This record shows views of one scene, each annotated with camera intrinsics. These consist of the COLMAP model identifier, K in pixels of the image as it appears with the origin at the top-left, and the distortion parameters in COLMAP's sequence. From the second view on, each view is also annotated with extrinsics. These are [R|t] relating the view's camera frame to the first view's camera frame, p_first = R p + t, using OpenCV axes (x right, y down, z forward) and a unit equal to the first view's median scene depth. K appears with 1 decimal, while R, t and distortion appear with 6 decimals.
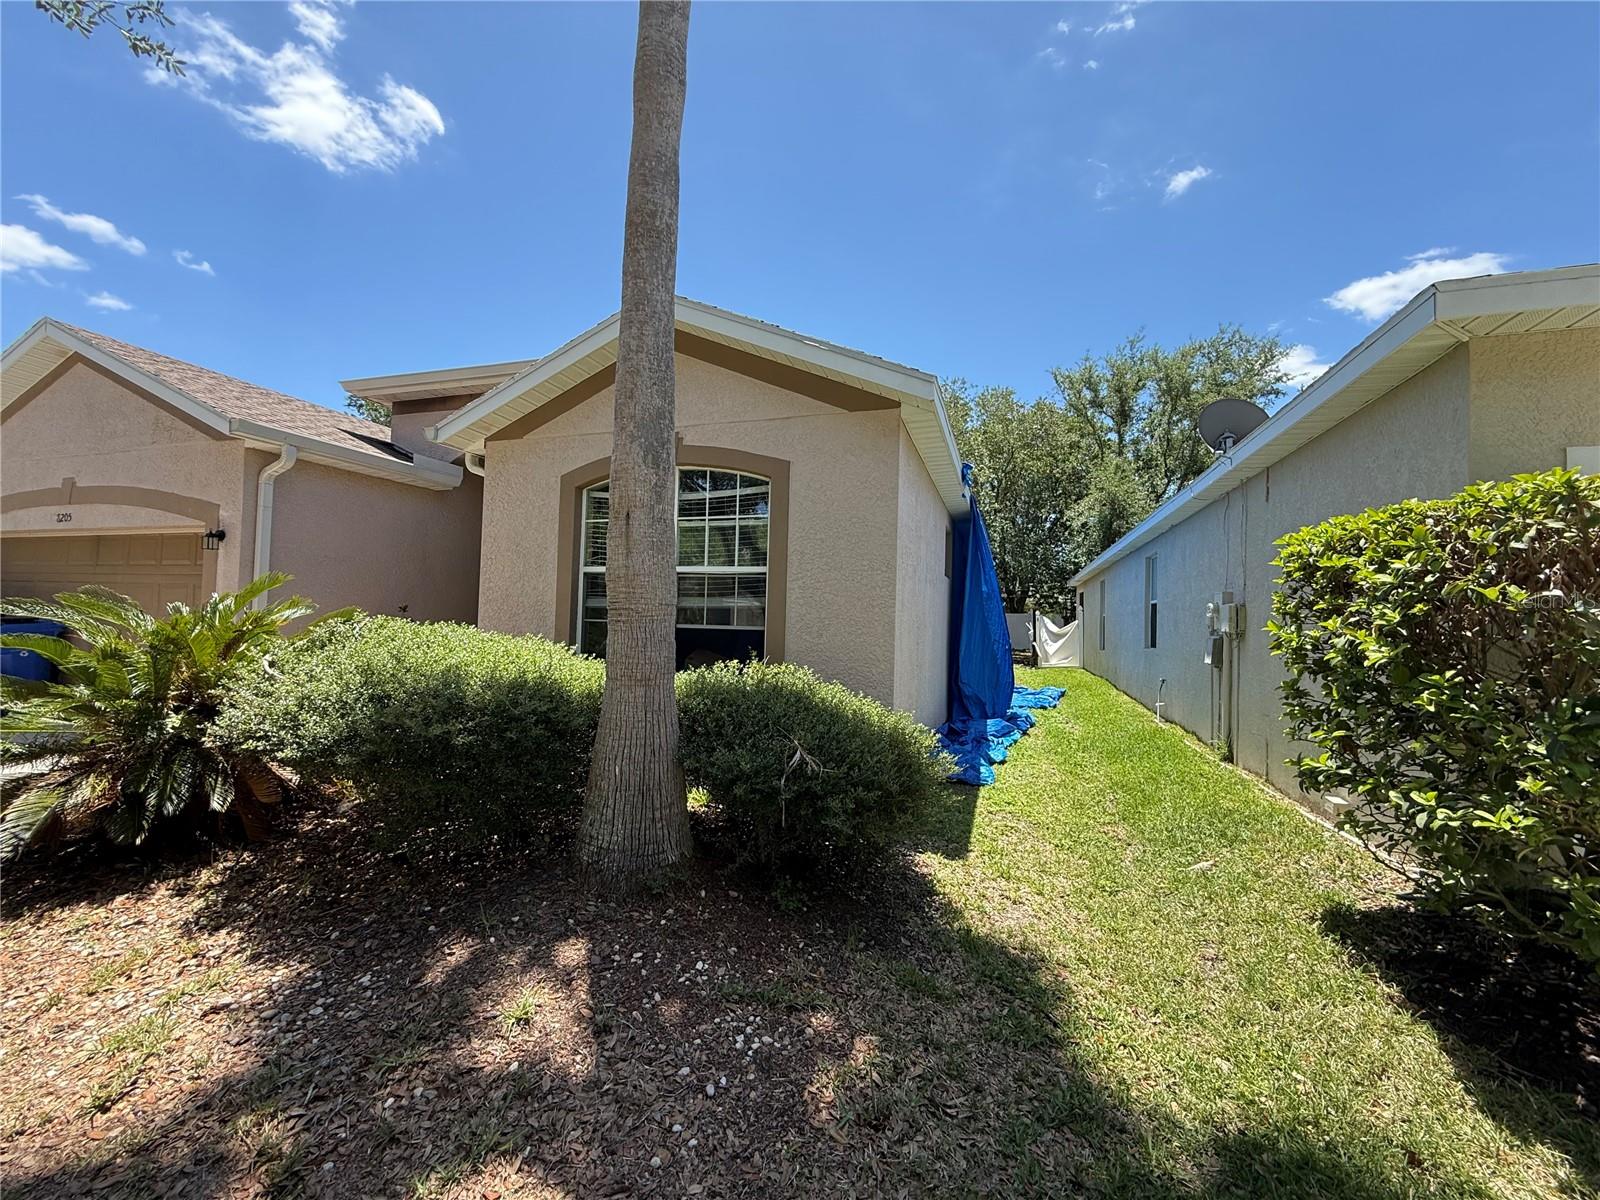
lens RADIAL K [[639.6, 0, 799.8], [0, 639.6, 599.8], [0, 0, 1]] dist [0.003174, 0.000400]
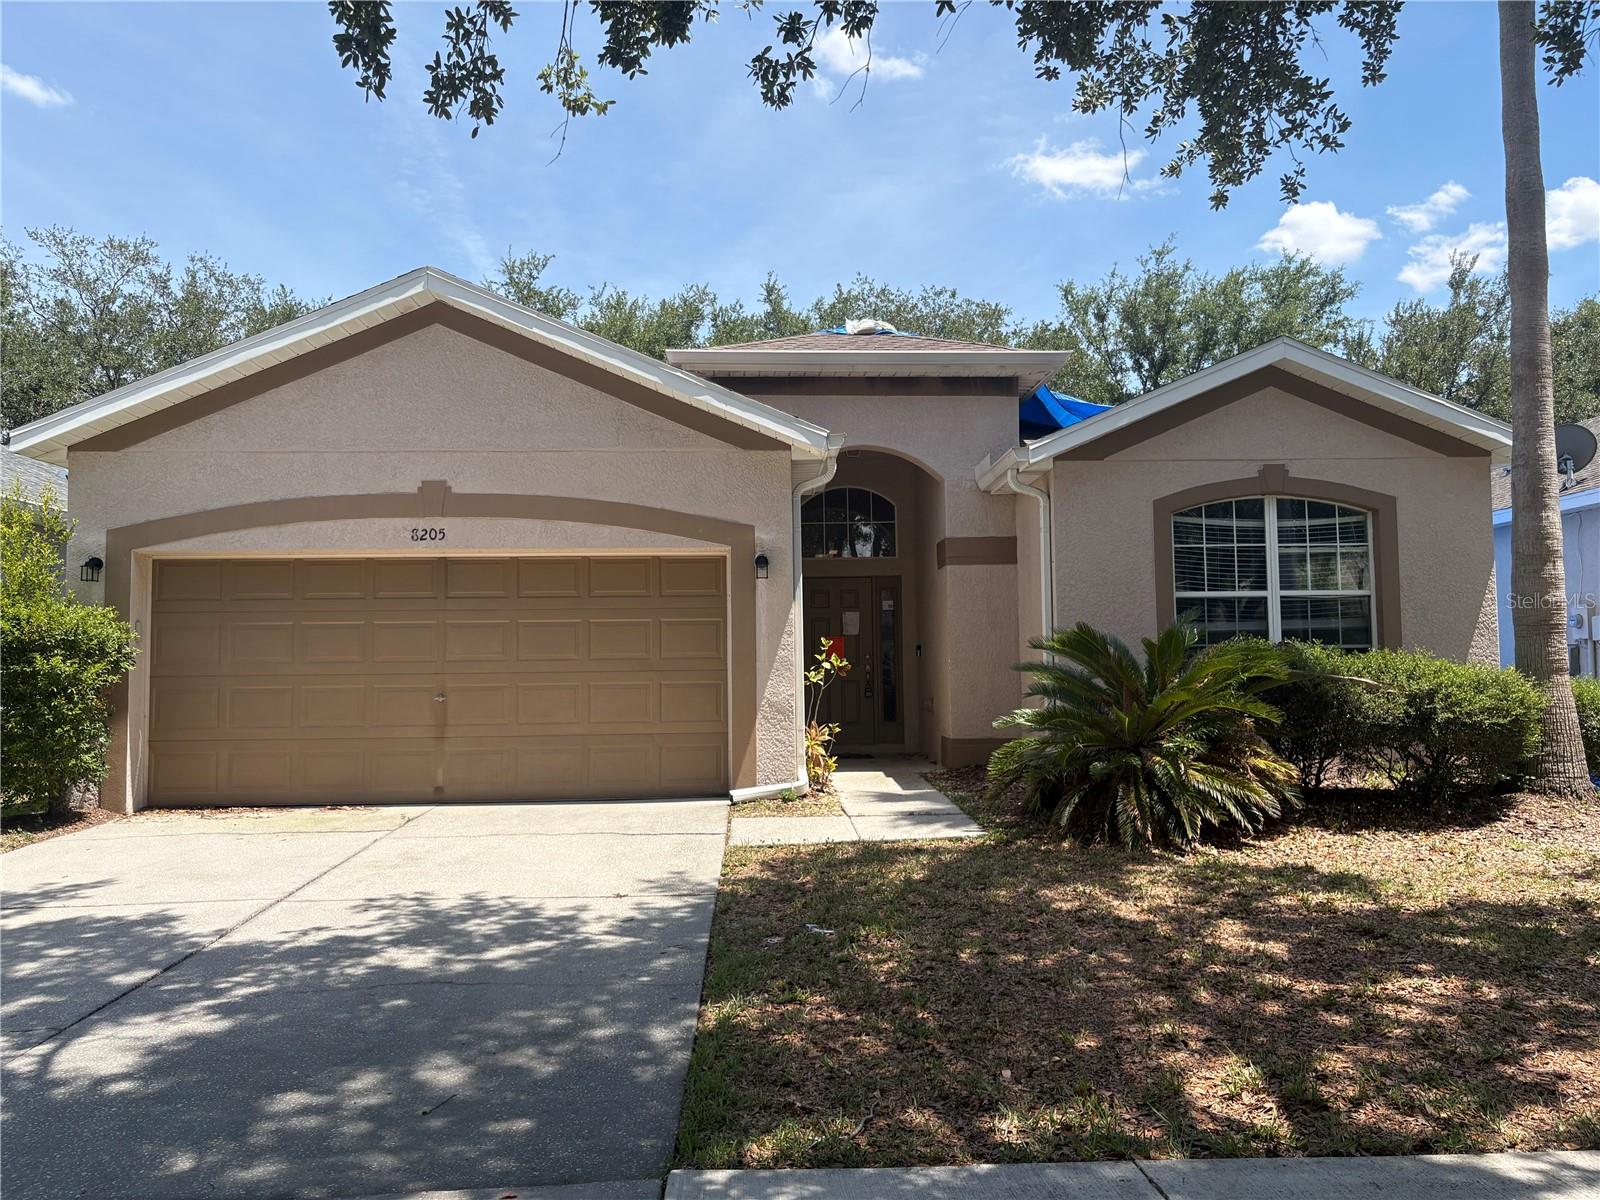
lens RADIAL K [[1225.9, 0, 801.3], [0, 1225.9, 601.4], [0, 0, 1]] dist [0.002664, -0.000810]
pose [[0.937615, -0.018773, 0.347168, -1.637969], [0.026806, 0.999472, -0.018349, -0.018373], [-0.346640, 0.026510, 0.937624, -0.617752]]
